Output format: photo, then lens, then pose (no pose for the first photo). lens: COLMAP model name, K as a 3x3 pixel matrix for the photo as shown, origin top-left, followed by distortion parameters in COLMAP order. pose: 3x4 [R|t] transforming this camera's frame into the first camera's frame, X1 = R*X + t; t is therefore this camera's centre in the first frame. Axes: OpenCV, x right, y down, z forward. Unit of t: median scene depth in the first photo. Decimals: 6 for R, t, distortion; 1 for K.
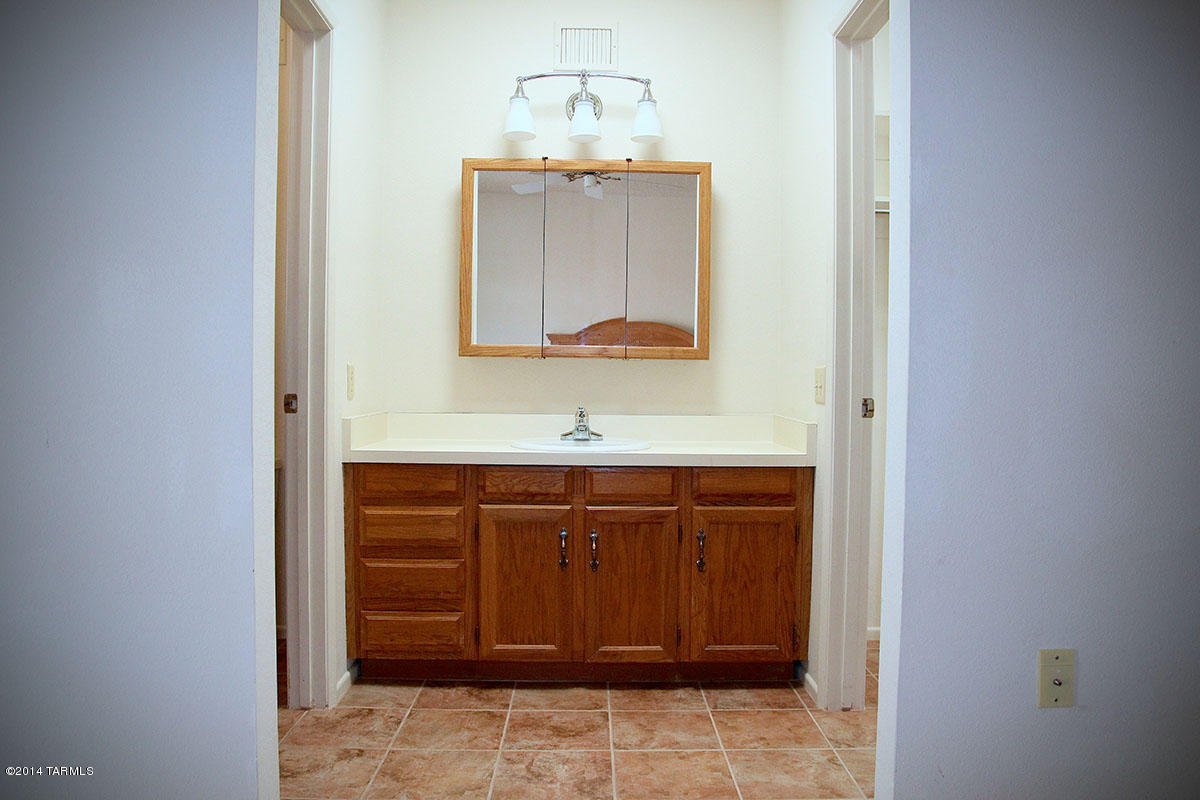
lens RADIAL K [[927.5, 0, 601.6], [0, 927.5, 397.0], [0, 0, 1]] dist [-0.098383, 0.038257]
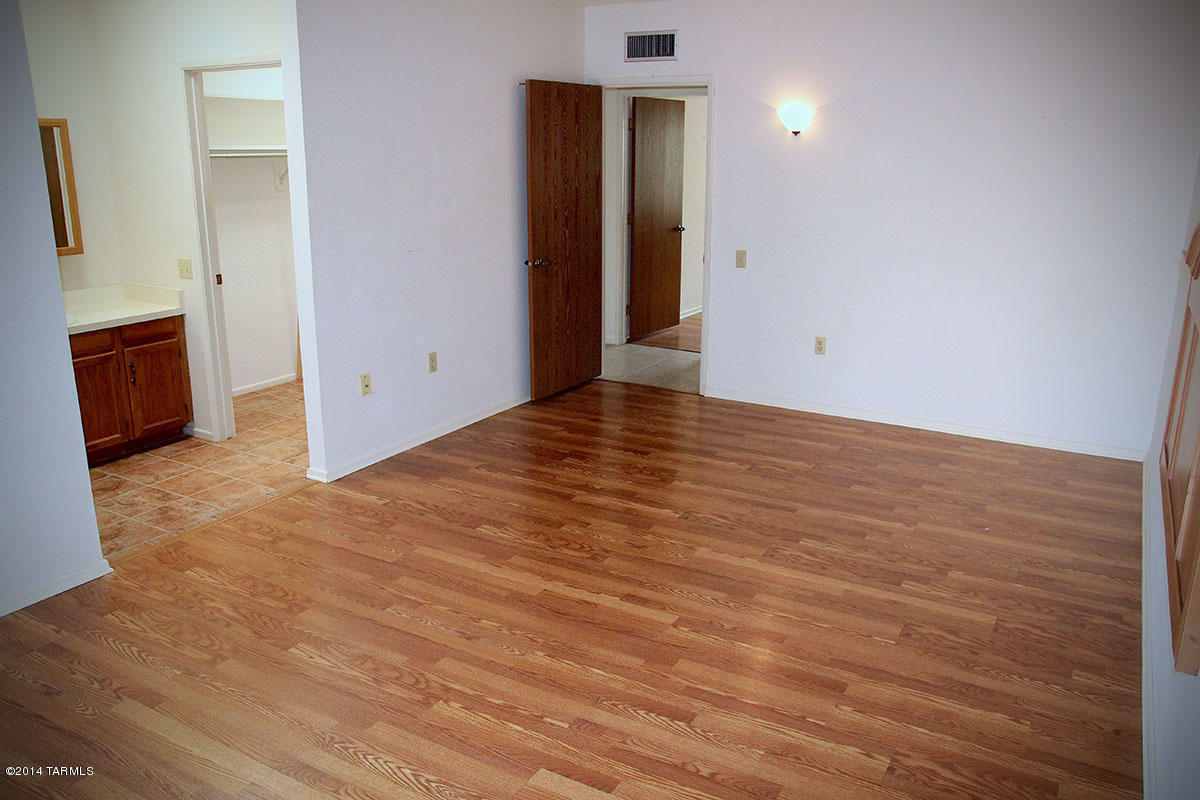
lens RADIAL K [[927.5, 0, 599.2], [0, 927.5, 401.2], [0, 0, 1]] dist [-0.098383, 0.038257]
pose [[0.503655, -0.232186, 0.832119, -0.856669], [0.019389, 0.966002, 0.257807, -0.196226], [-0.863688, -0.113712, 0.491033, -0.562262]]
